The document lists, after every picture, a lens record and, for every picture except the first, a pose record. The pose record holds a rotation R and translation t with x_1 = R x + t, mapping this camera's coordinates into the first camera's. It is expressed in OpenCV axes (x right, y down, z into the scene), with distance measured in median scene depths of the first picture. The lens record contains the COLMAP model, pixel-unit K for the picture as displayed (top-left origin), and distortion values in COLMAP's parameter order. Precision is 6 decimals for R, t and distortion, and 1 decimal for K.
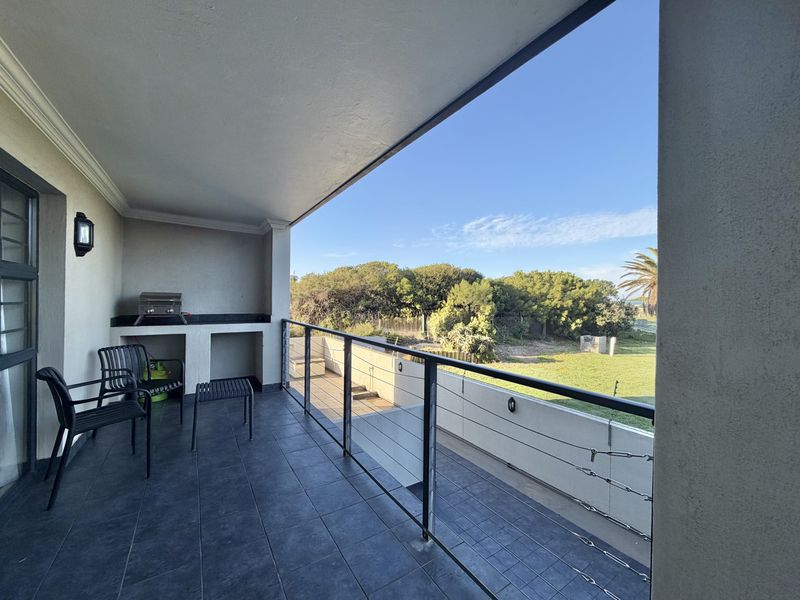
lens RADIAL K [[316.9, 0, 402.0], [0, 316.9, 296.9], [0, 0, 1]] dist [-0.001028, -0.000149]
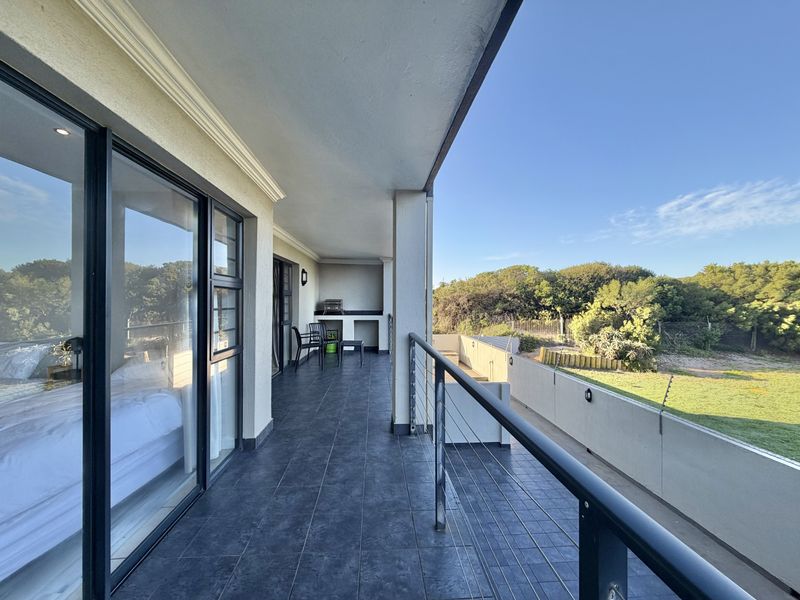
lens RADIAL K [[318.0, 0, 400.0], [0, 318.0, 300.0], [0, 0, 1]] dist [-0.000556, -0.000113]
pose [[0.872902, -0.013252, -0.487716, 0.103383], [0.012492, 0.999910, -0.004812, 0.000984], [0.487736, -0.001892, 0.872989, -0.097292]]
